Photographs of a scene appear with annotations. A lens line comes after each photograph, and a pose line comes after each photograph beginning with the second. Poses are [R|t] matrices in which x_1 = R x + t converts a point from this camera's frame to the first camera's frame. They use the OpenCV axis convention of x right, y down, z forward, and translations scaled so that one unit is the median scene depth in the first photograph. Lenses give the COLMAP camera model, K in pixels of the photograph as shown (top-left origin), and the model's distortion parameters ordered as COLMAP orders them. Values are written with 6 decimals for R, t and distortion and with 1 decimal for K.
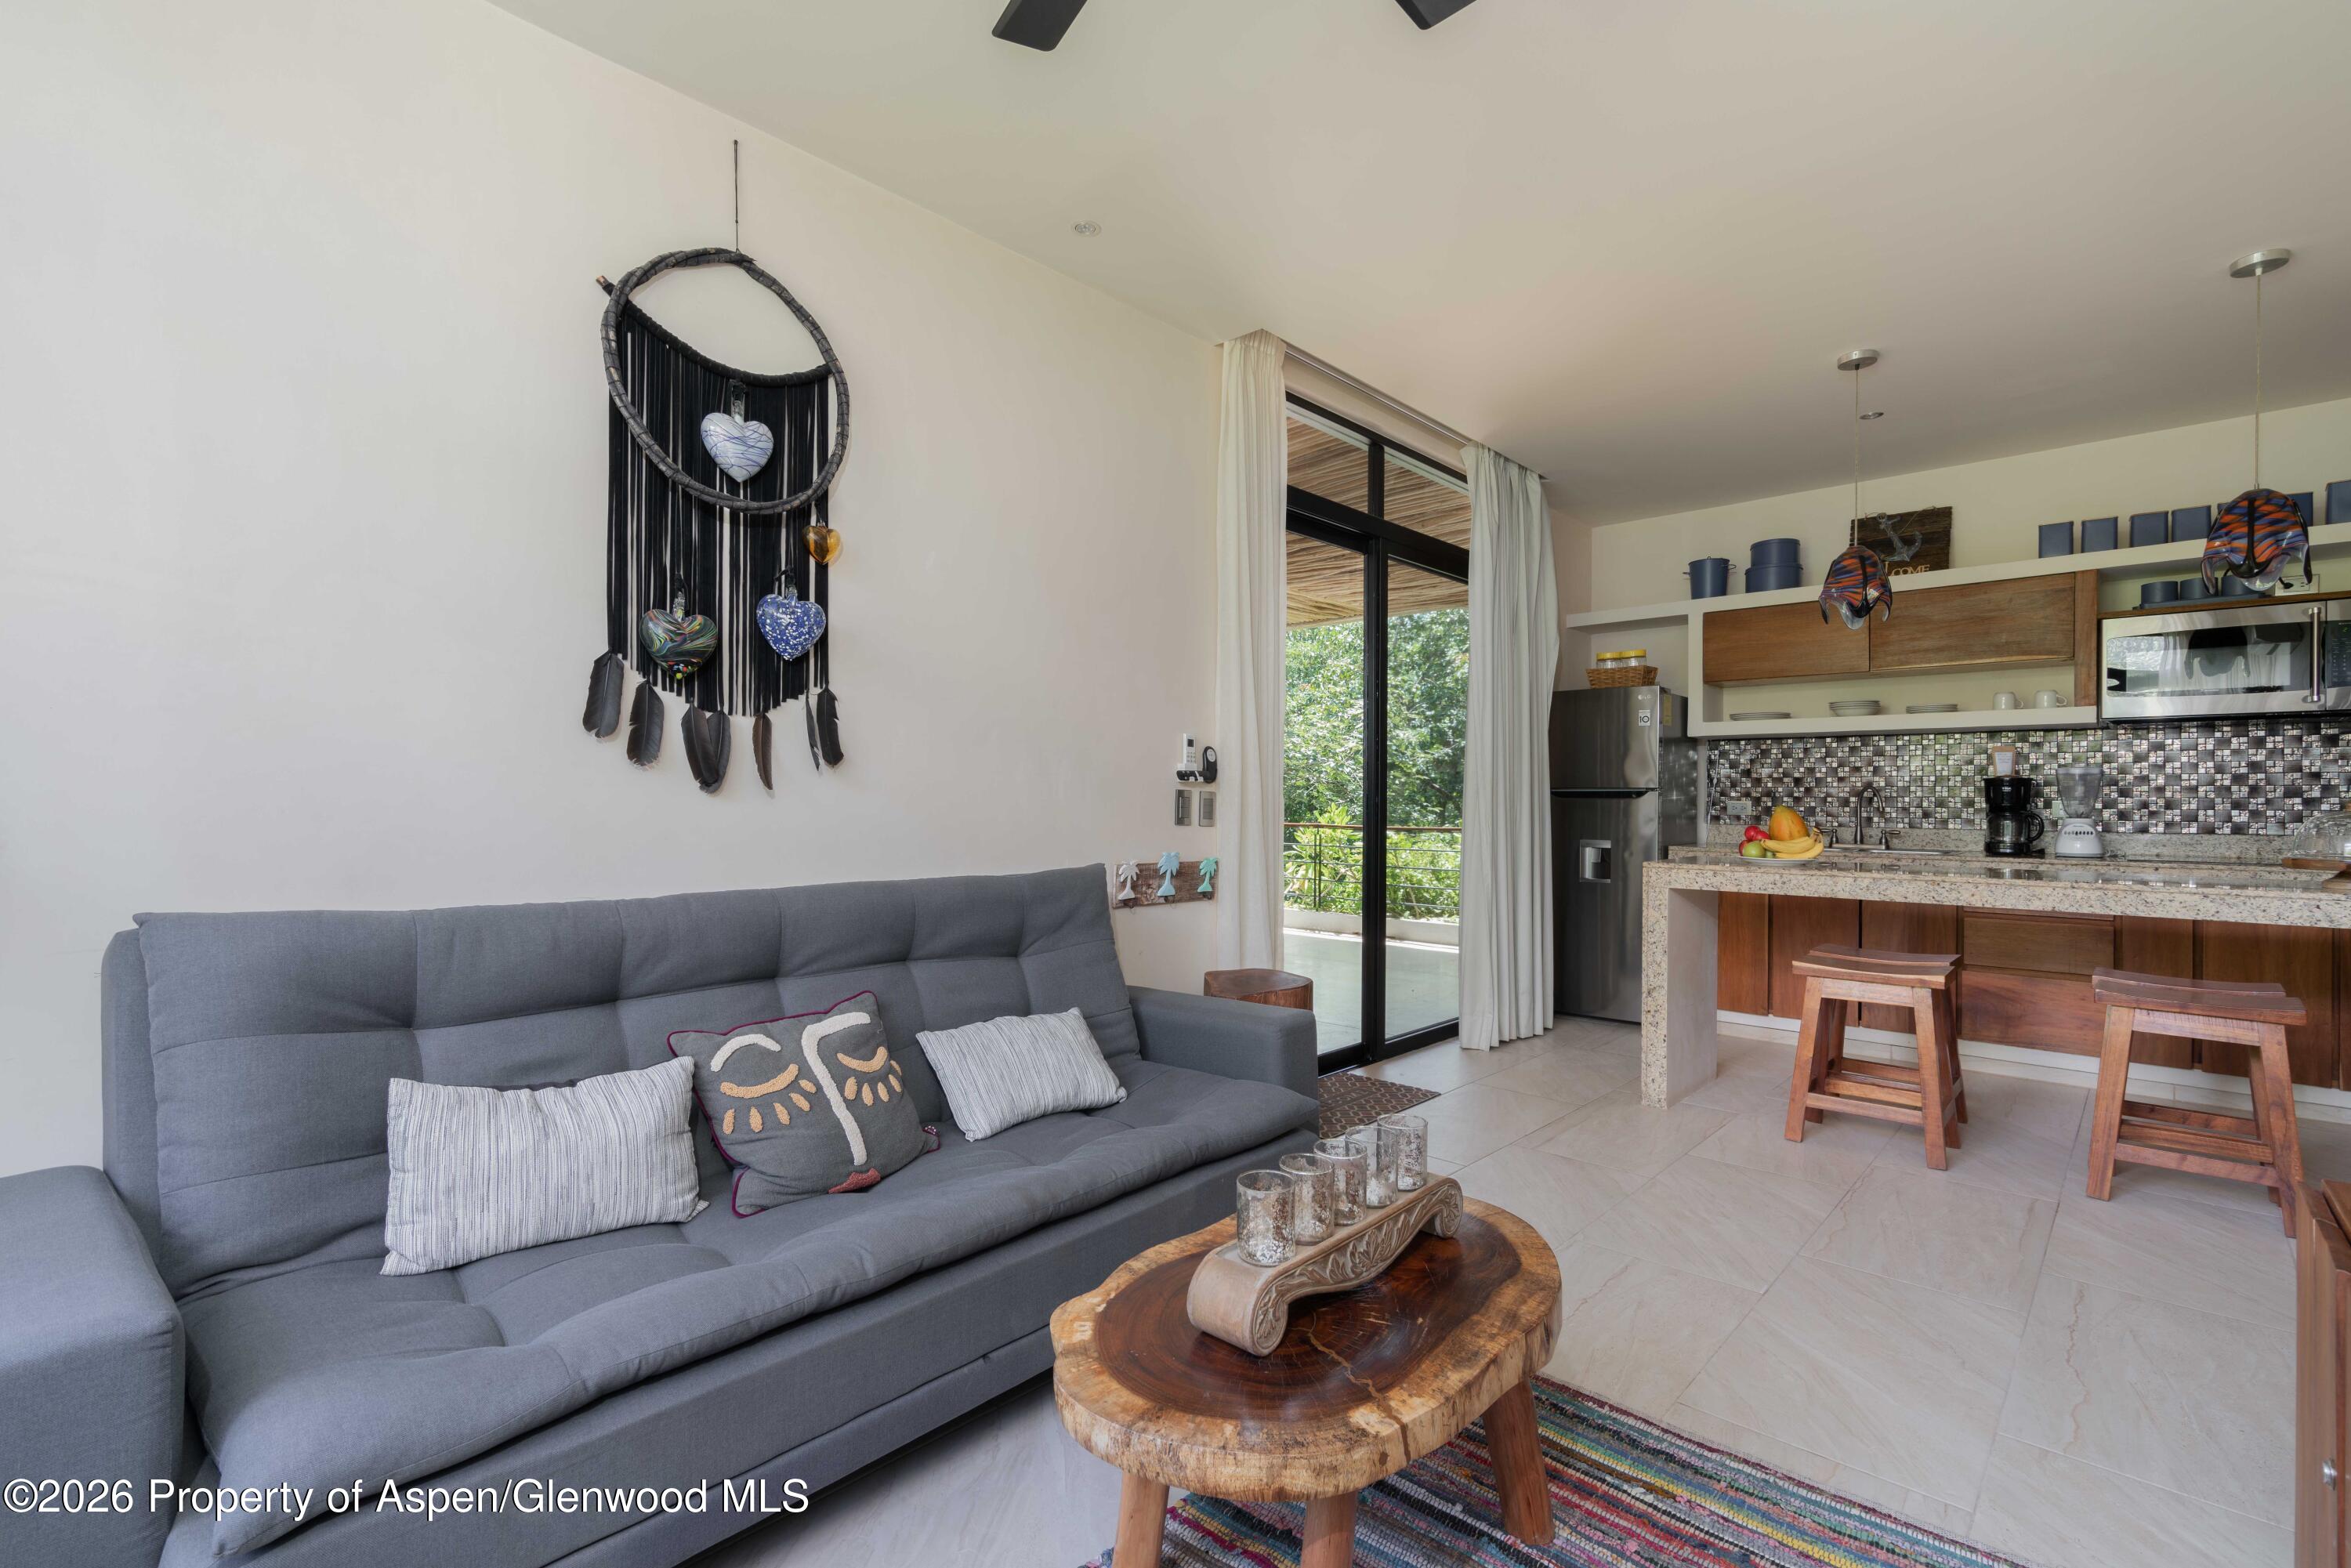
lens RADIAL K [[1063.5, 0, 1173.2], [0, 1063.5, 798.3], [0, 0, 1]] dist [0.002666, 0.000482]
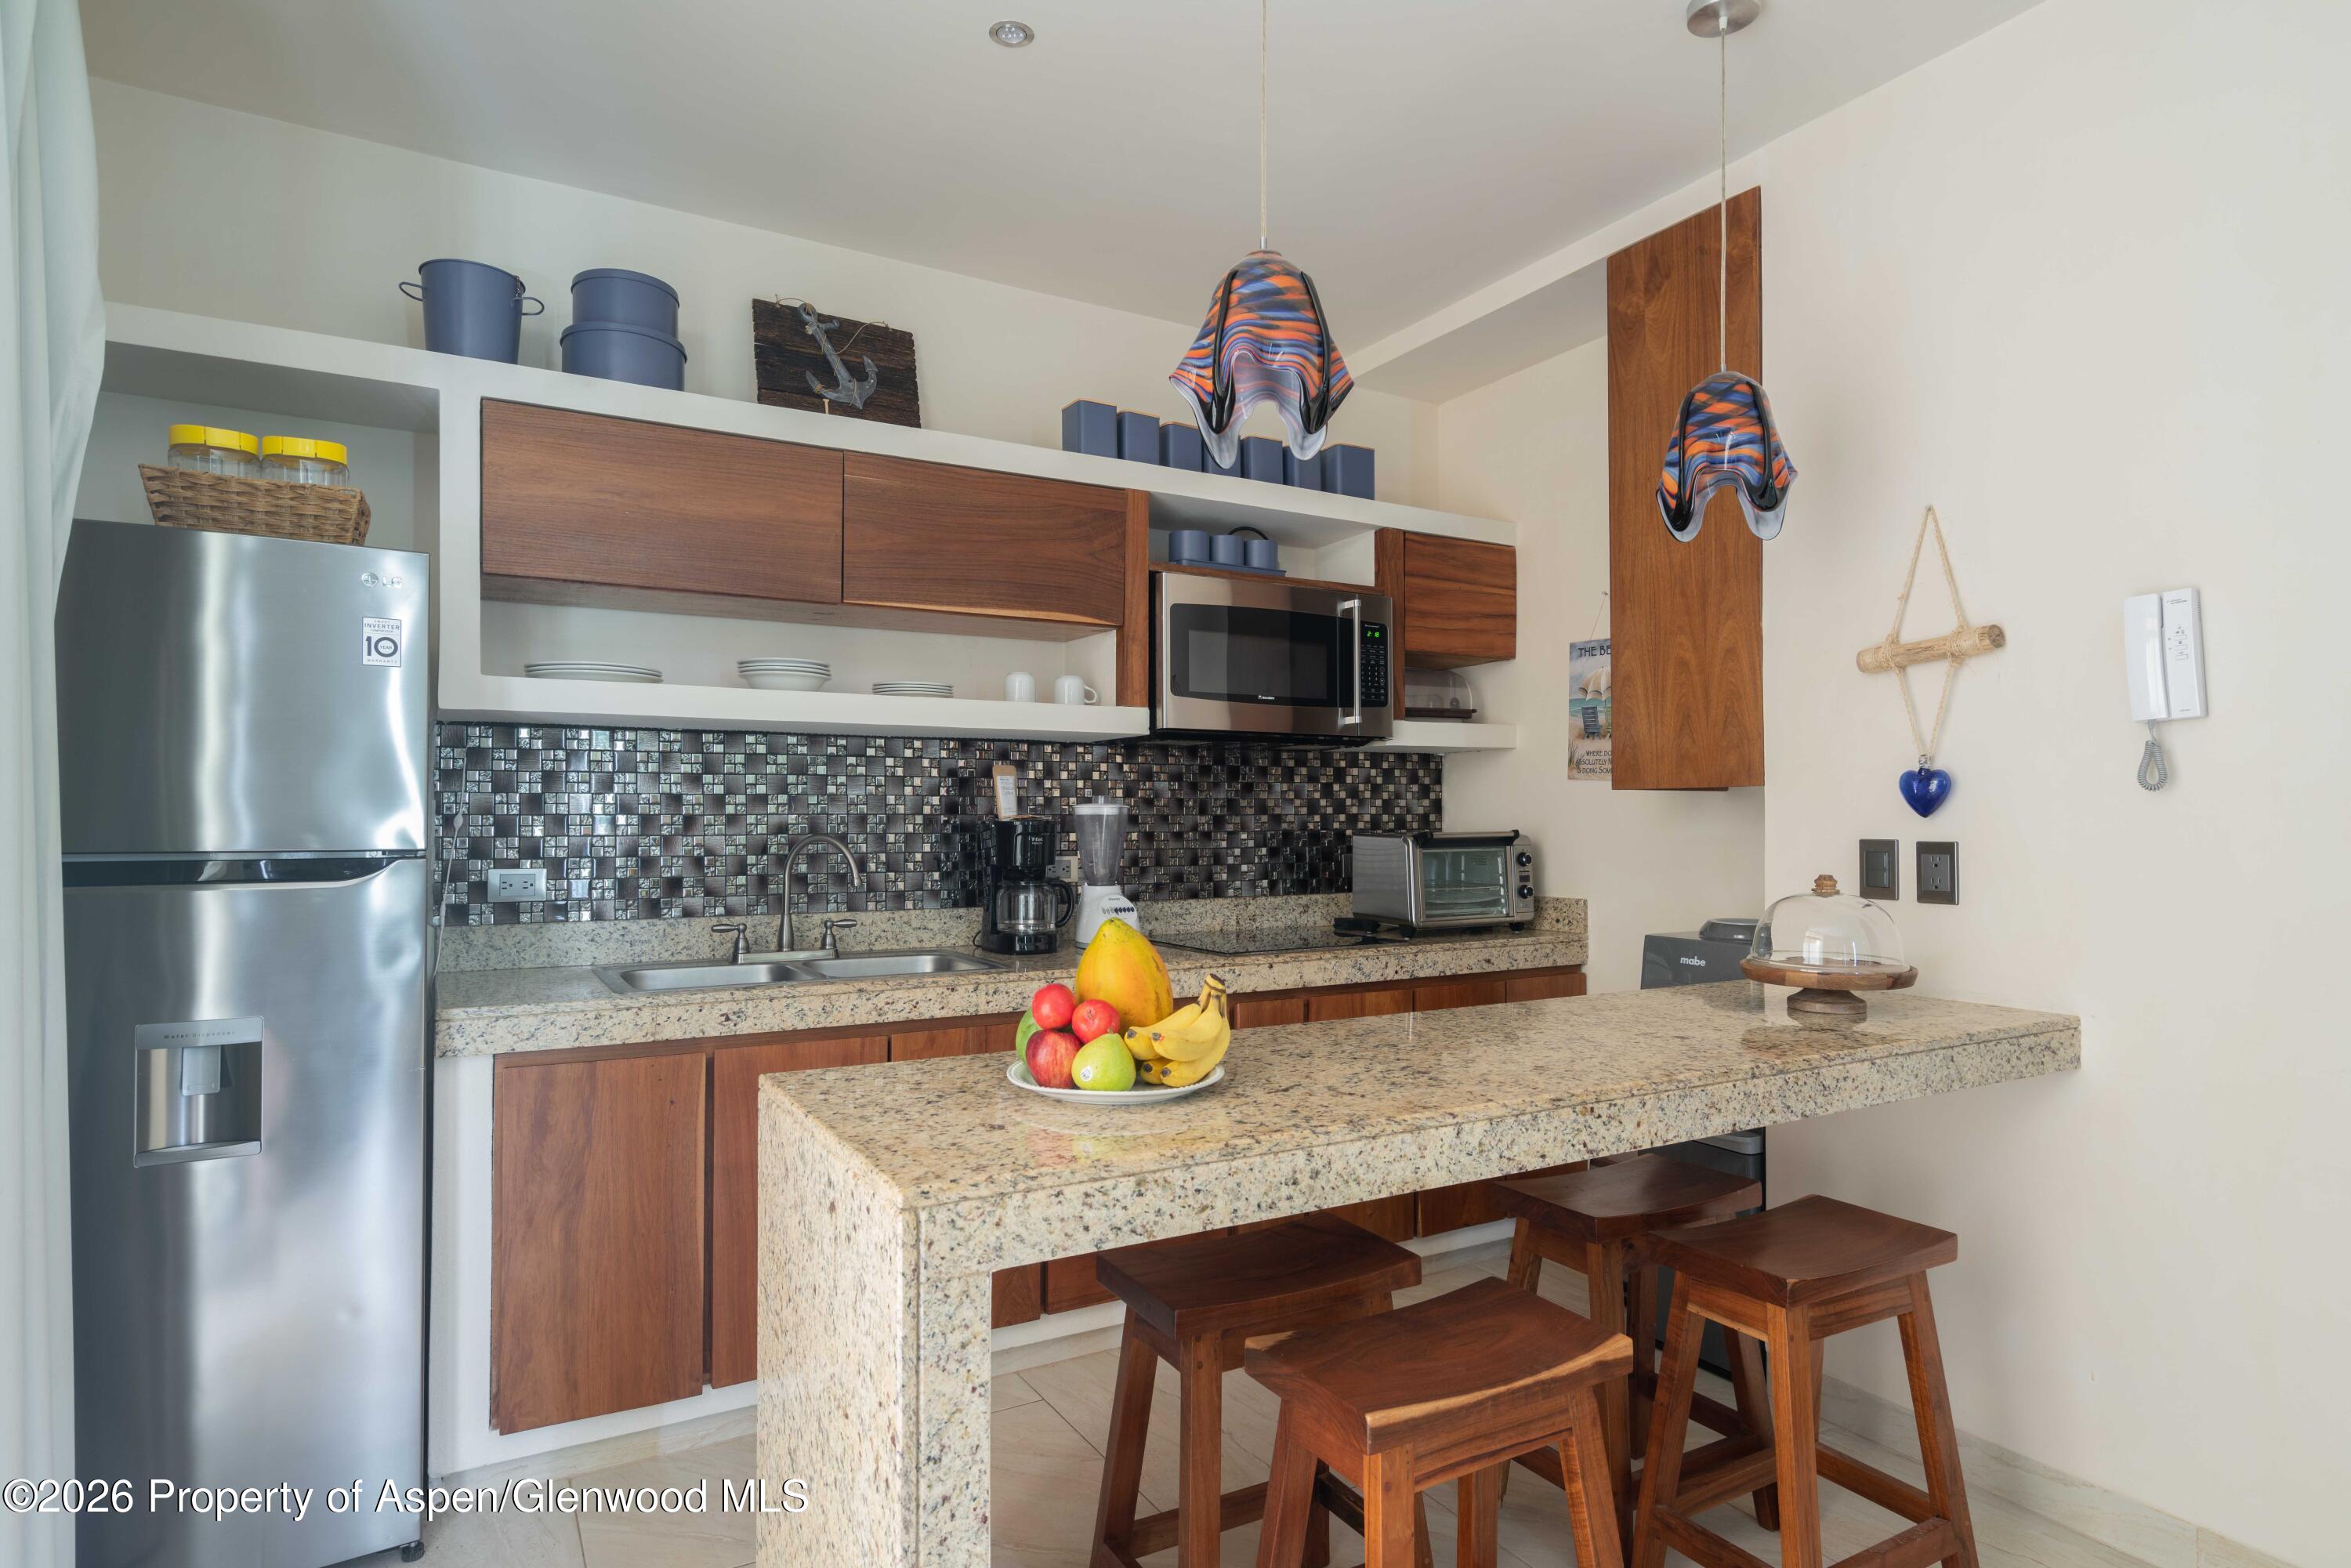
lens RADIAL K [[1236.1, 0, 1147.0], [0, 1236.1, 805.8], [0, 0, 1]] dist [0.000391, 0.005394]
pose [[0.287650, 0.001896, 0.957734, 0.160387], [0.001543, 0.999996, -0.002442, -0.026138], [-0.957734, 0.002180, 0.287646, 0.764546]]
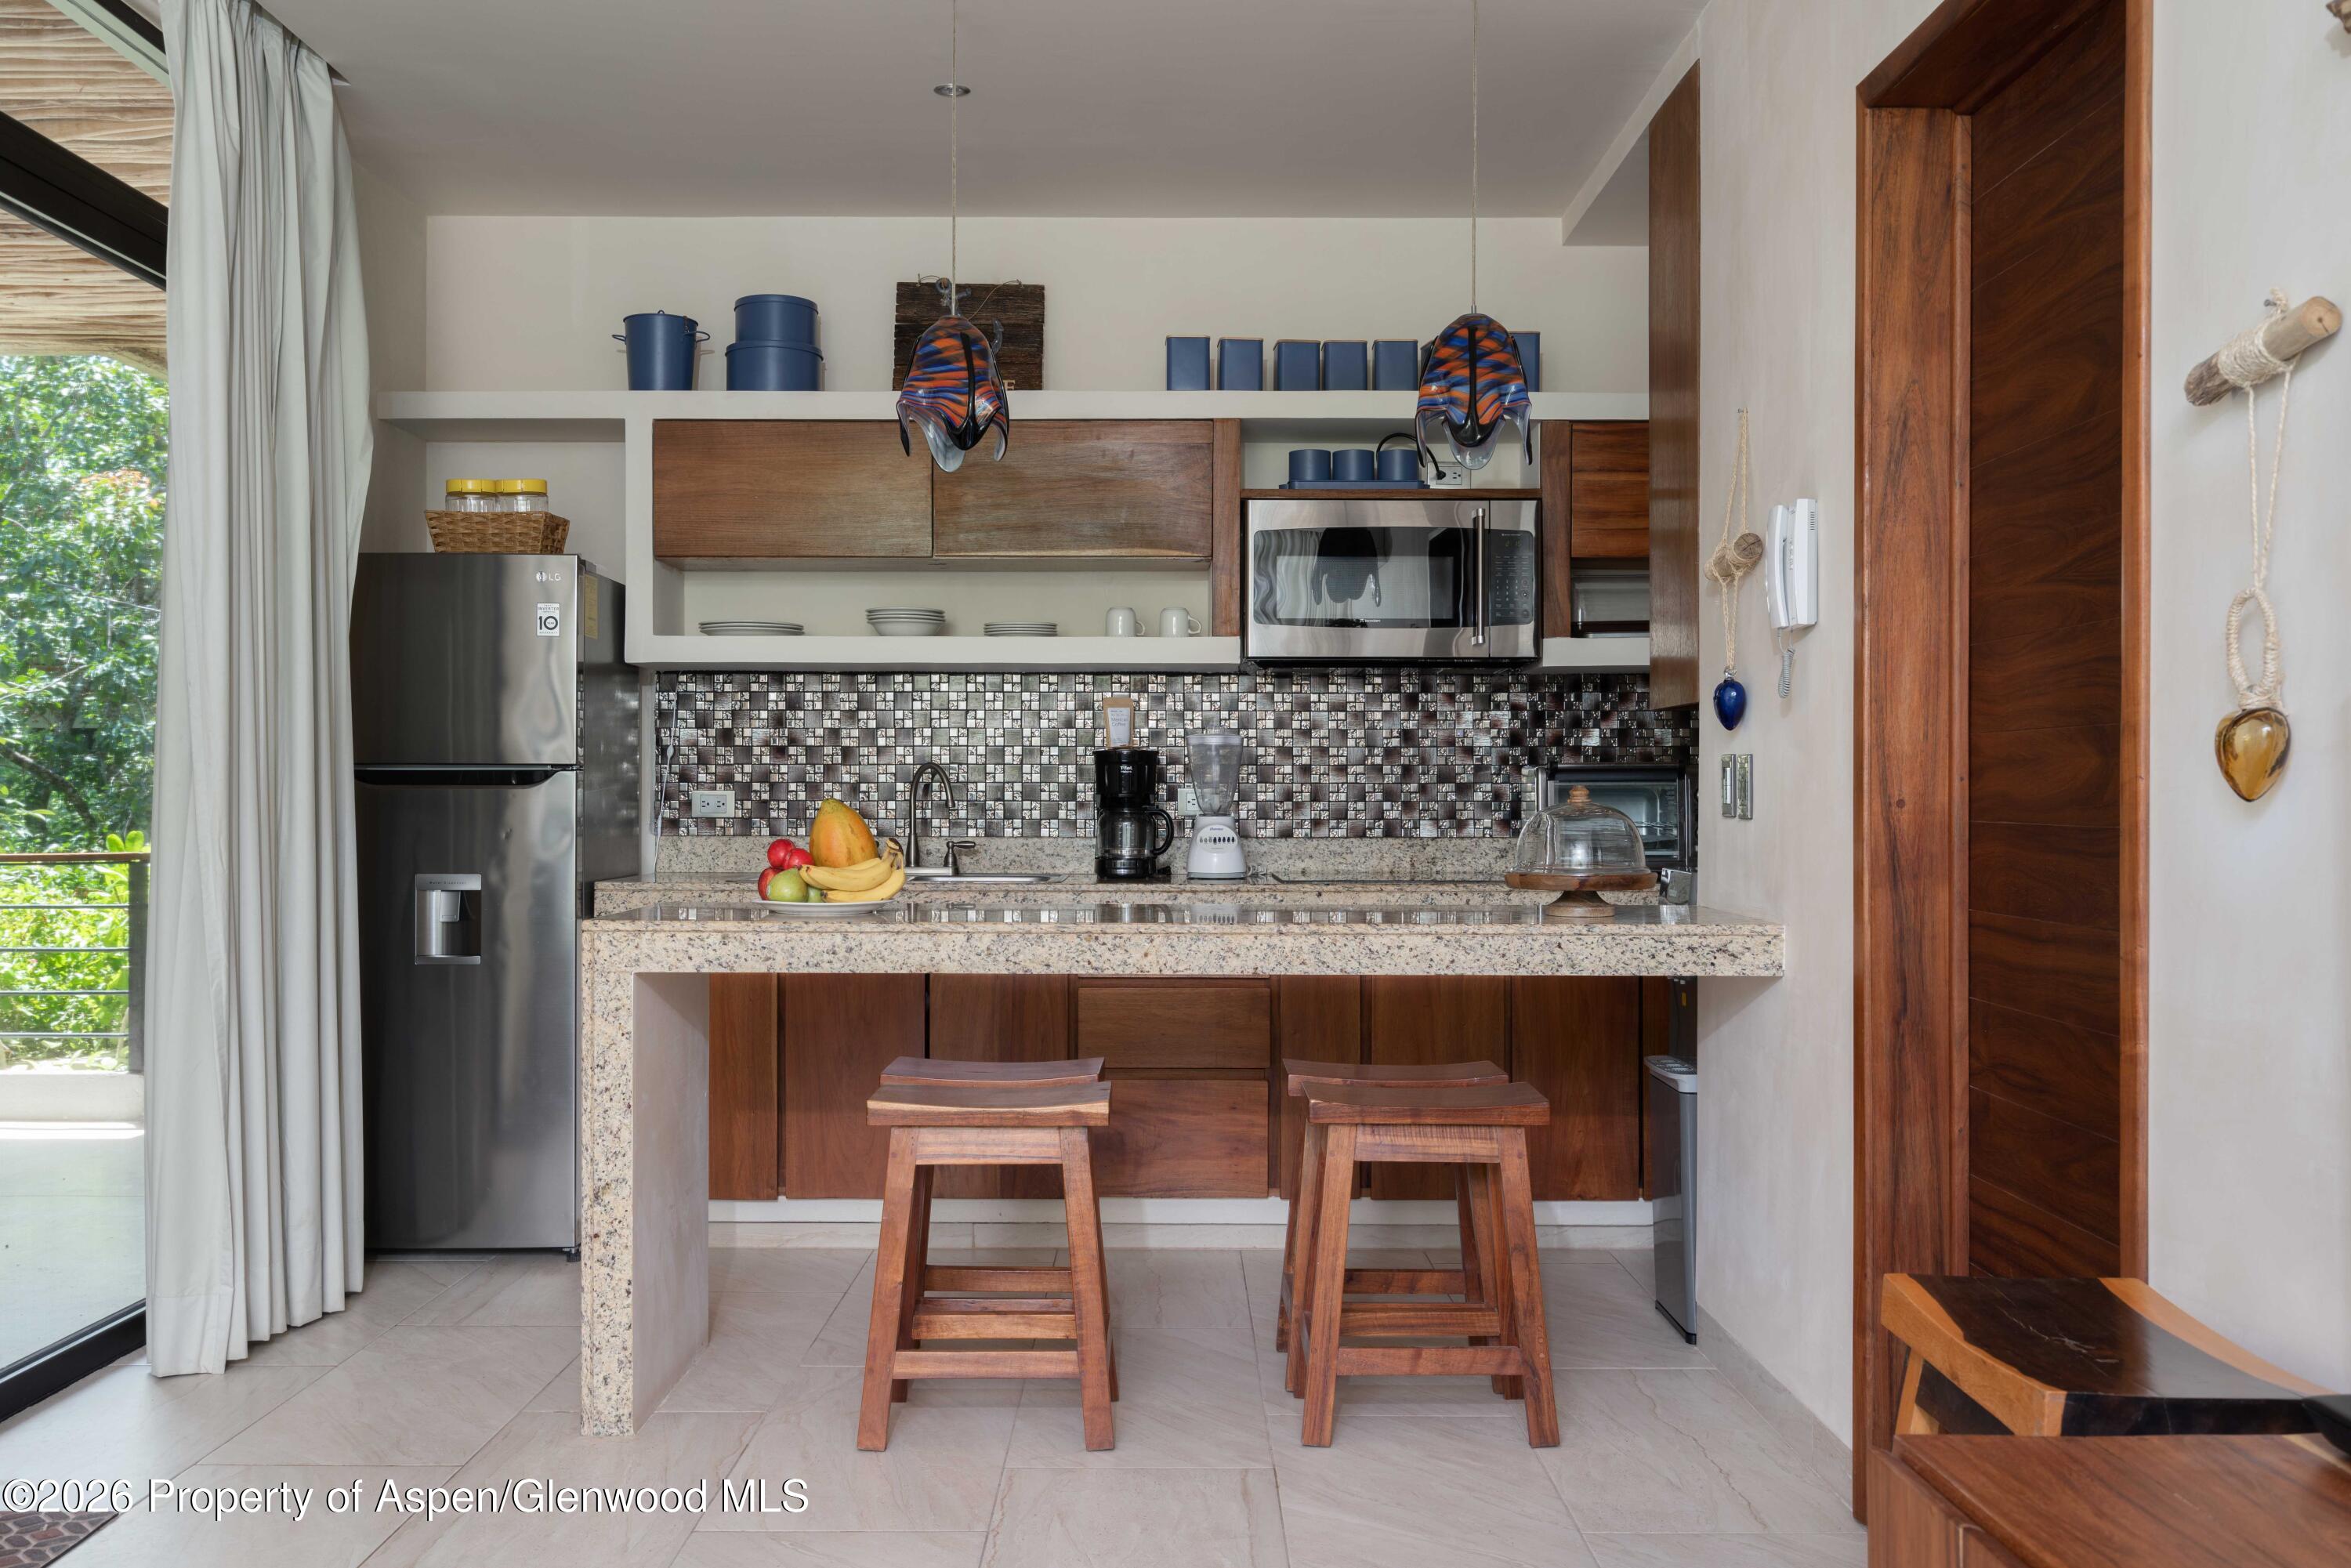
lens RADIAL K [[2064.7, 0, 1176.0], [0, 2064.7, 798.8], [0, 0, 1]] dist [0.000845, -0.000529]
pose [[0.727807, -0.006450, 0.685752, 0.005108], [0.002088, 0.999972, 0.007189, -0.000150], [-0.685779, -0.003800, 0.727800, 0.136902]]
